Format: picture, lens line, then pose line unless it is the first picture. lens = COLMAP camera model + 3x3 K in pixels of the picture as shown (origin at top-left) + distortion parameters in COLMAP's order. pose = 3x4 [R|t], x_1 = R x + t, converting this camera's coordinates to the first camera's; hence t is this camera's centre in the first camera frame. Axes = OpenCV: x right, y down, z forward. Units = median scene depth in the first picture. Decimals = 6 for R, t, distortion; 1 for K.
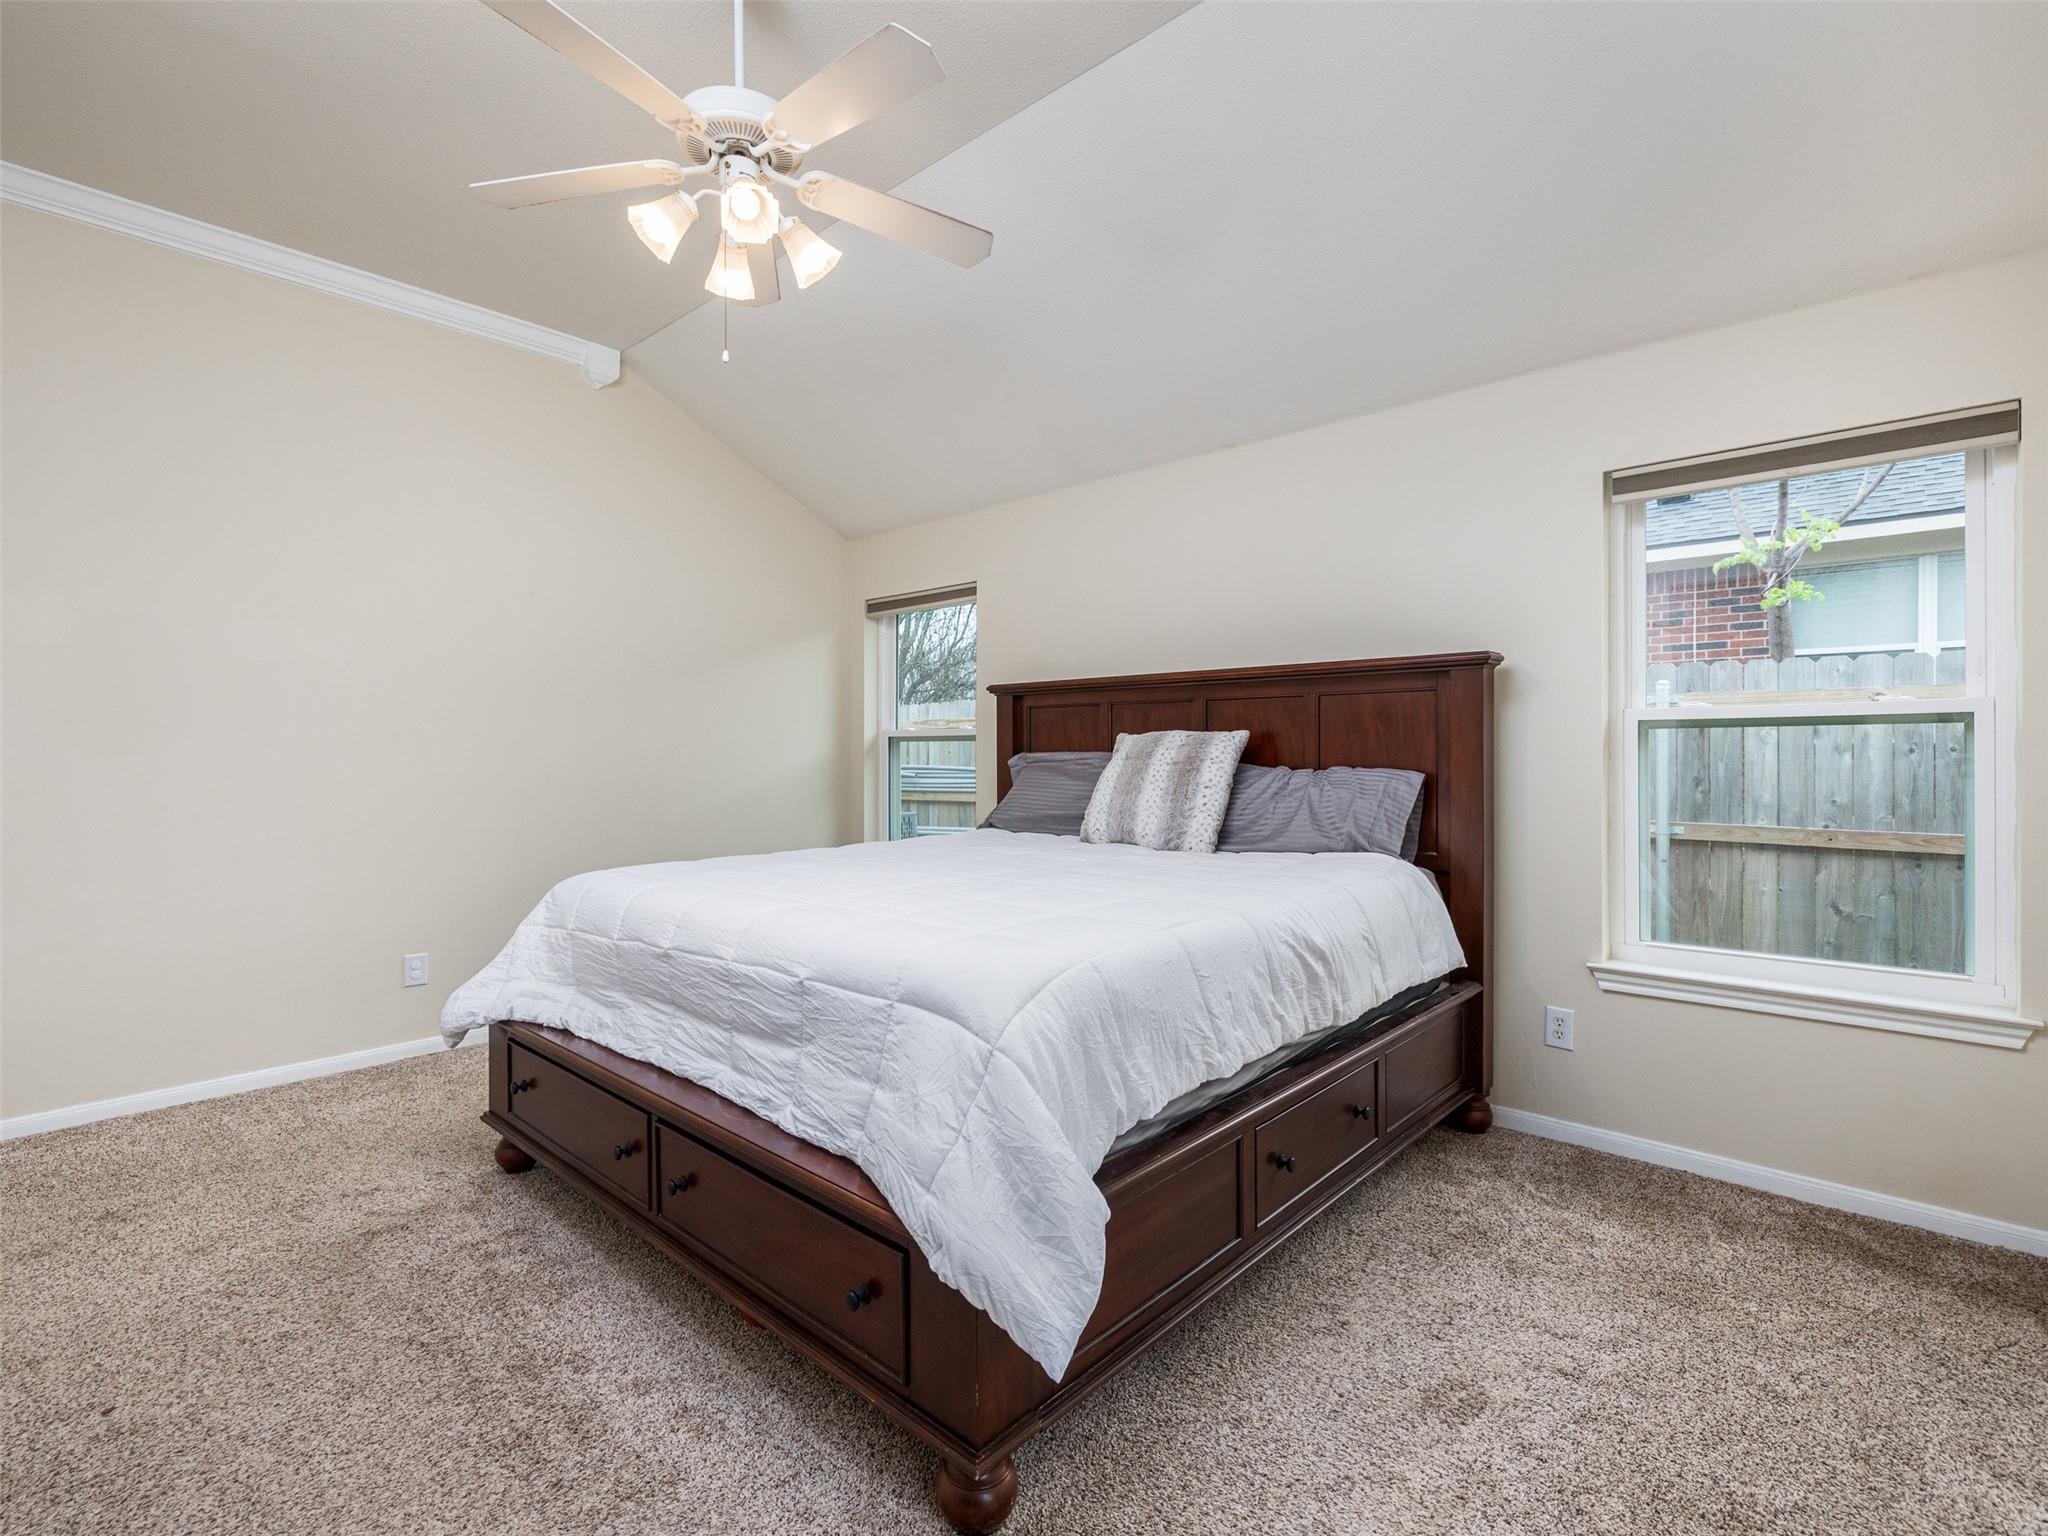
lens RADIAL K [[965.3, 0, 1024.0], [0, 965.3, 768.0], [0, 0, 1]] dist [-0.002689, -0.000308]
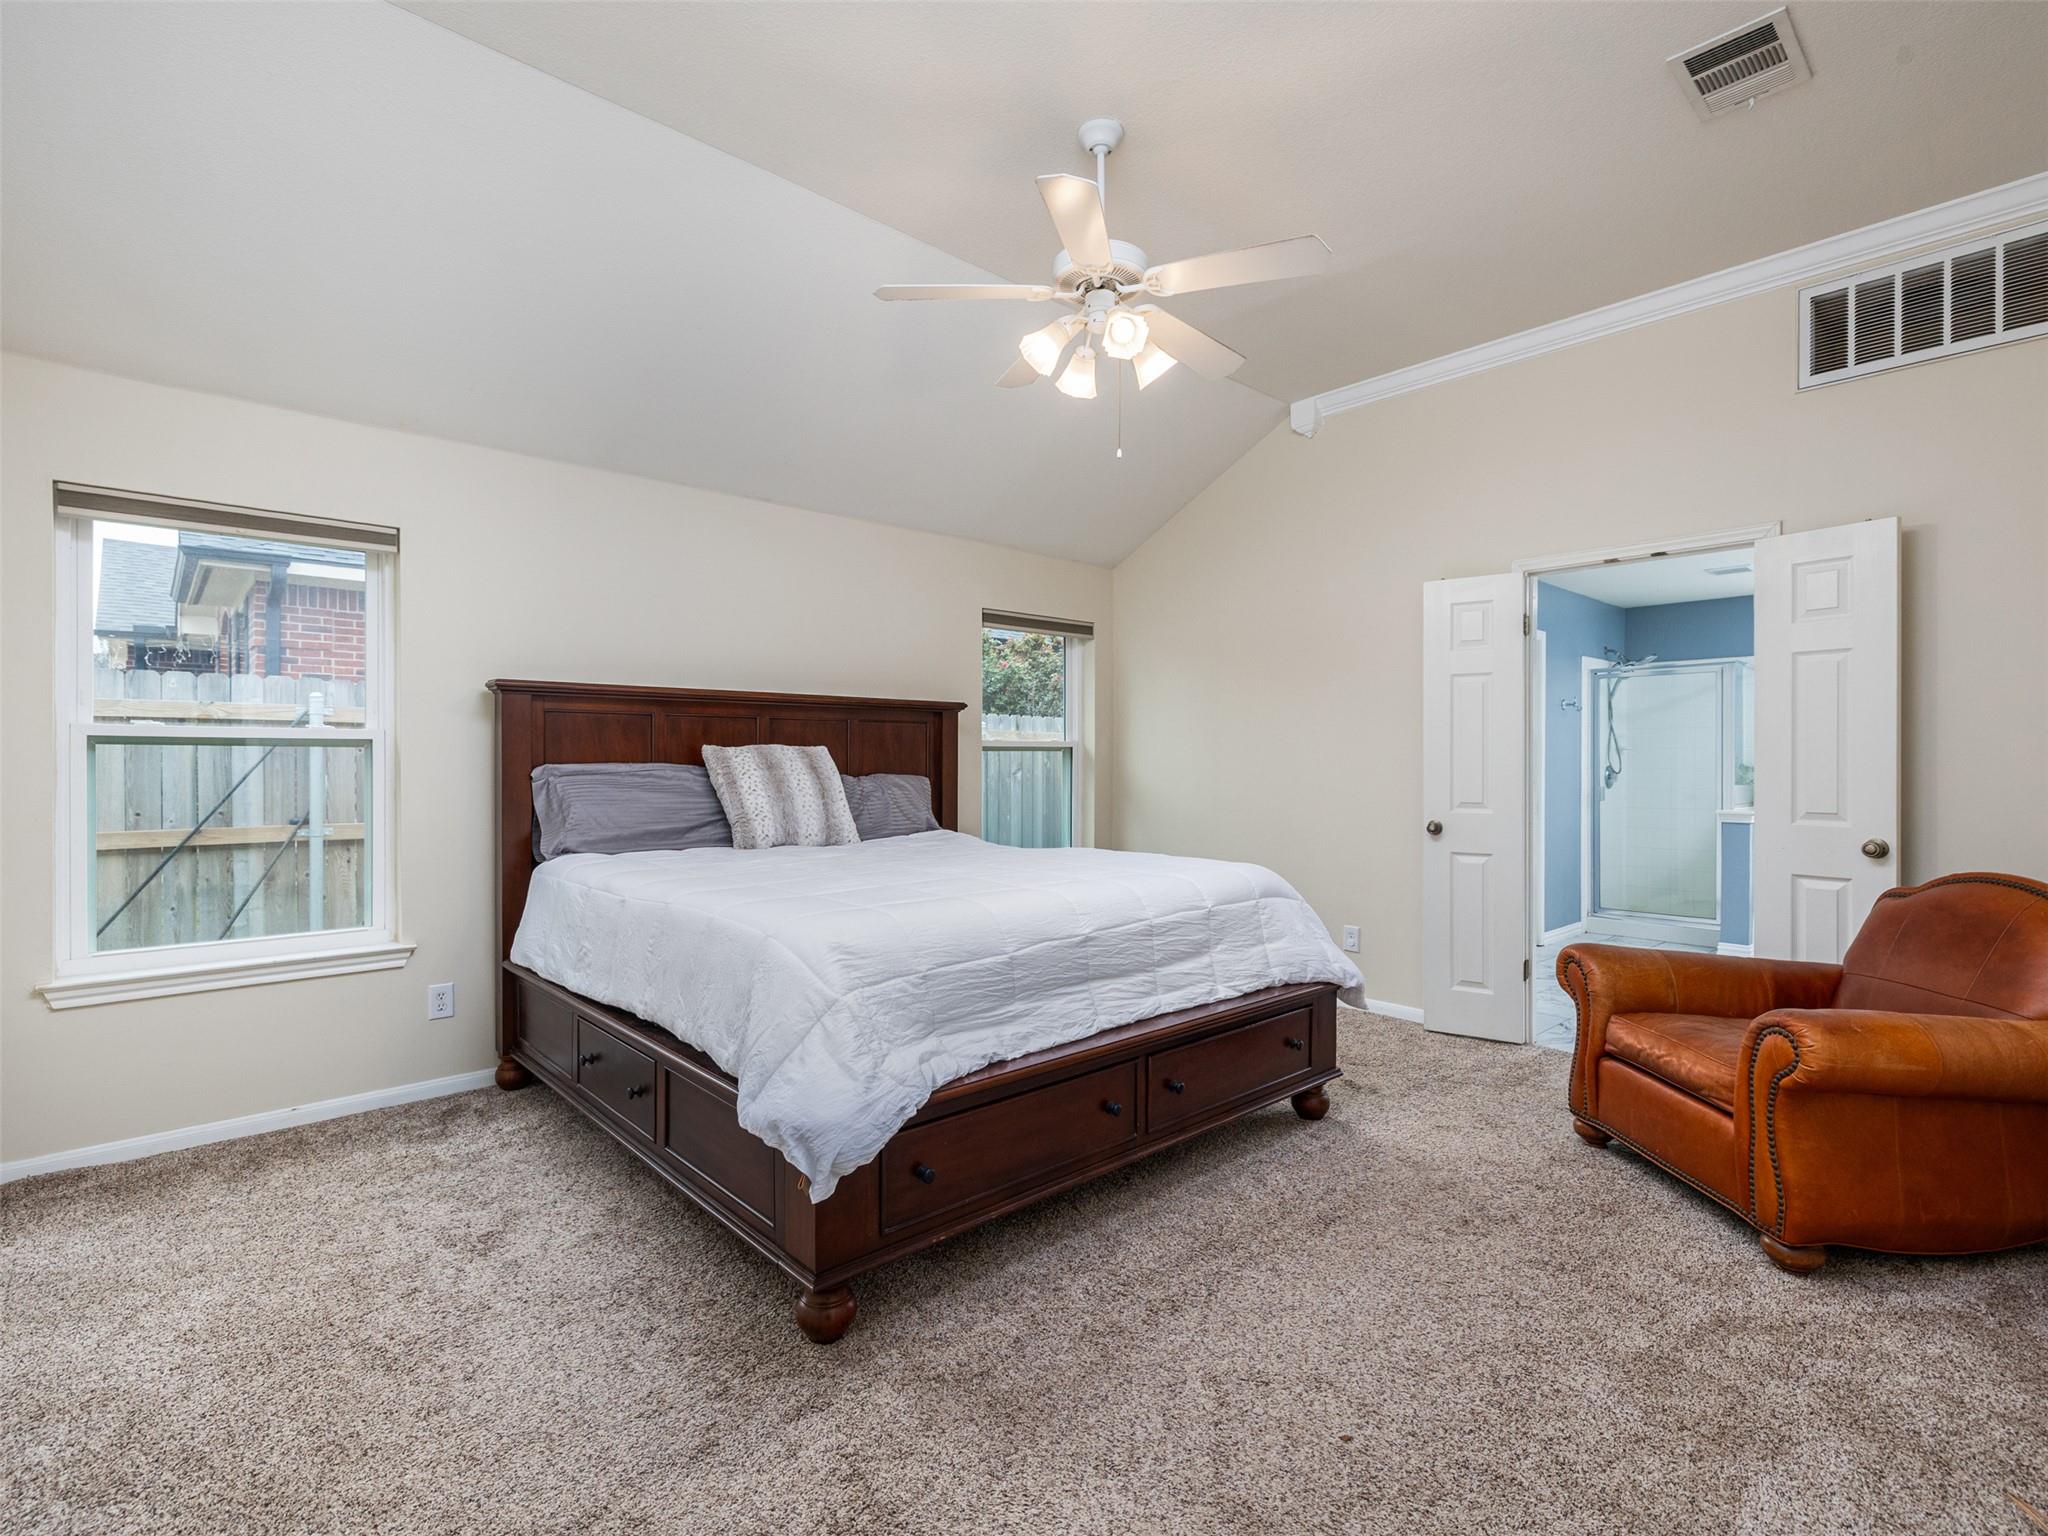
lens RADIAL K [[987.7, 0, 1024.0], [0, 987.7, 768.0], [0, 0, 1]] dist [0.001479, 0.000114]
pose [[0.093486, -0.011098, 0.995559, -1.564039], [0.017732, 0.999798, 0.009480, -0.026815], [-0.995463, 0.016767, 0.093663, 0.959325]]
